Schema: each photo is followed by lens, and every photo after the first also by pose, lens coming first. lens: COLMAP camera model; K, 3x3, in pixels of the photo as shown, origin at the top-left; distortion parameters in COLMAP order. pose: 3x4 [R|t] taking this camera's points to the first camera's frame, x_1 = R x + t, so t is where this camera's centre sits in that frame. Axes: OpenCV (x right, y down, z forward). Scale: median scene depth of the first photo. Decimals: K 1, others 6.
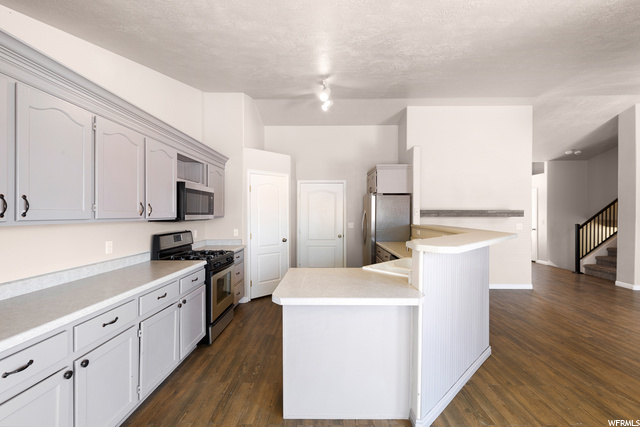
lens RADIAL K [[279.4, 0, 320.3], [0, 279.4, 215.1], [0, 0, 1]] dist [0.002618, 0.000593]
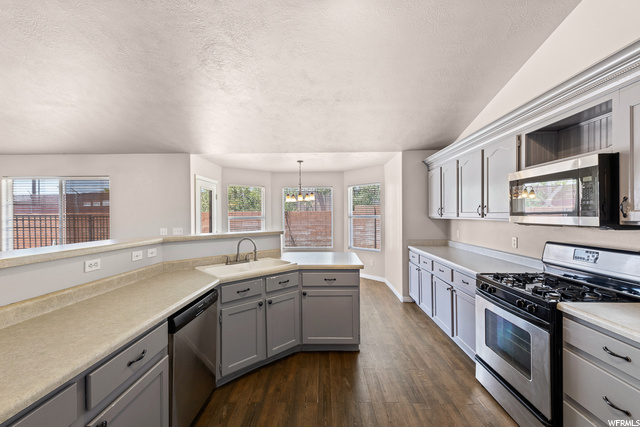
lens RADIAL K [[260.1, 0, 320.9], [0, 260.1, 213.2], [0, 0, 1]] dist [0.001805, 0.000091]
pose [[-0.999967, 0.008101, -0.000319, 0.053992], [0.008099, 0.999948, 0.006252, -0.022514], [0.000370, 0.006249, -0.999980, 1.899223]]
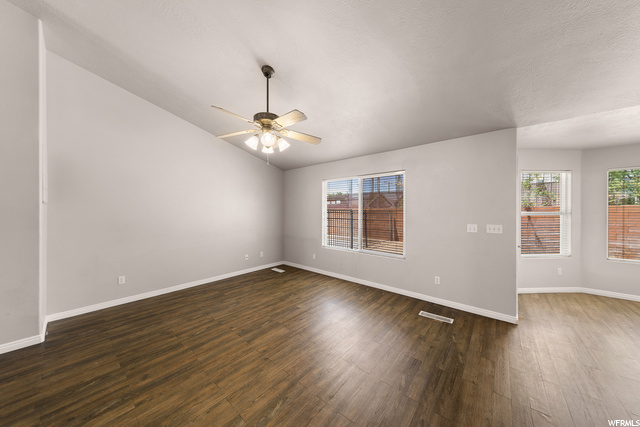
lens RADIAL K [[207.9, 0, 318.9], [0, 207.9, 211.1], [0, 0, 1]] dist [0.004085, -0.000116]
pose [[-0.768353, 0.000264, 0.640026, 0.943770], [0.006850, 0.999946, 0.007811, -0.010470], [-0.639989, 0.010385, -0.768314, 1.632129]]
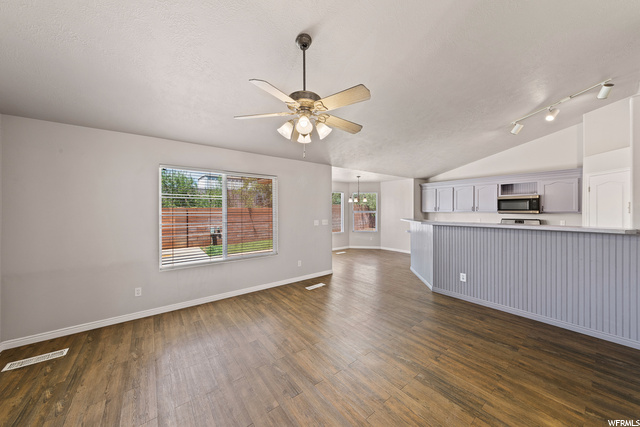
lens RADIAL K [[221.9, 0, 321.3], [0, 221.9, 211.6], [0, 0, 1]] dist [-0.000113, -0.000119]
pose [[-0.782584, 0.008268, -0.622490, 2.096046], [0.000187, 0.999915, 0.013045, -0.020780], [0.622545, 0.010093, -0.782519, 1.718175]]
